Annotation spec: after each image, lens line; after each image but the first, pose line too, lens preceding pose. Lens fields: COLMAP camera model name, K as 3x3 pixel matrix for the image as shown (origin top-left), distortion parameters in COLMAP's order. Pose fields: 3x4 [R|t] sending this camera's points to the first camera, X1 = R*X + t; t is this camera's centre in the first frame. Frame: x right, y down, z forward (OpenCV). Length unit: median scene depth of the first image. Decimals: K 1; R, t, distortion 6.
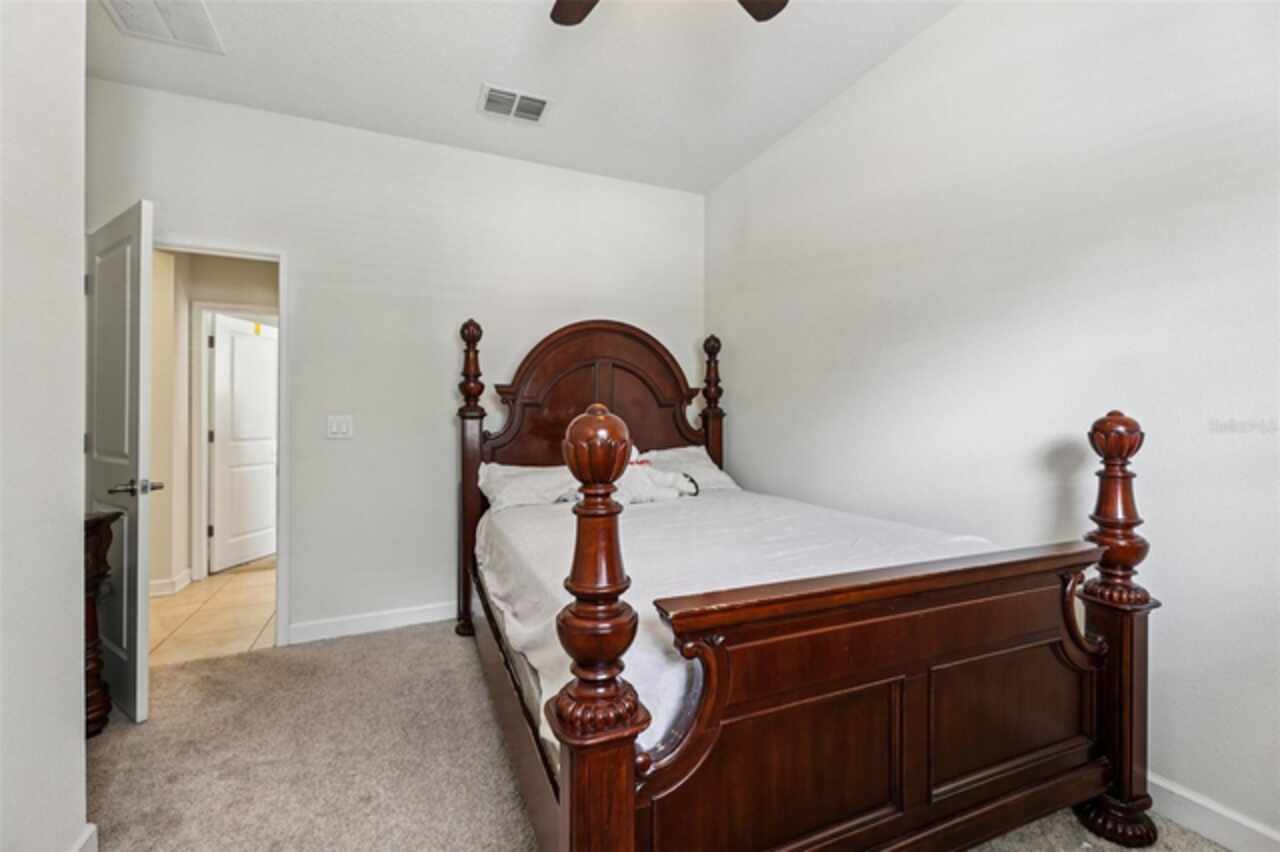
lens RADIAL K [[527.9, 0, 632.4], [0, 527.9, 423.0], [0, 0, 1]] dist [0.001191, -0.000092]
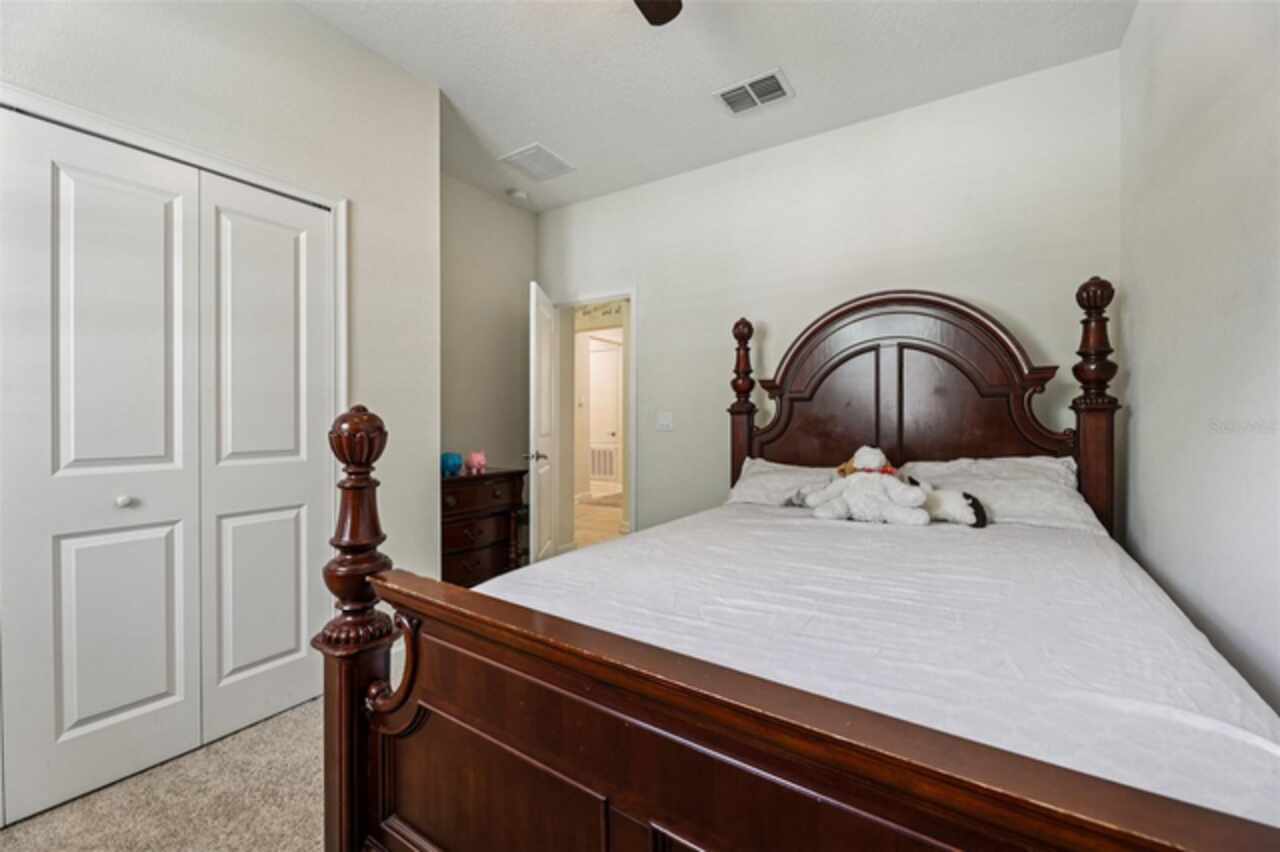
lens RADIAL K [[527.9, 0, 634.0], [0, 527.9, 418.8], [0, 0, 1]] dist [0.001191, -0.000092]
pose [[0.552372, 0.005244, -0.833581, 0.436102], [-0.007948, 0.999968, 0.001024, 0.001331], [0.833560, 0.006060, 0.552396, 0.254837]]
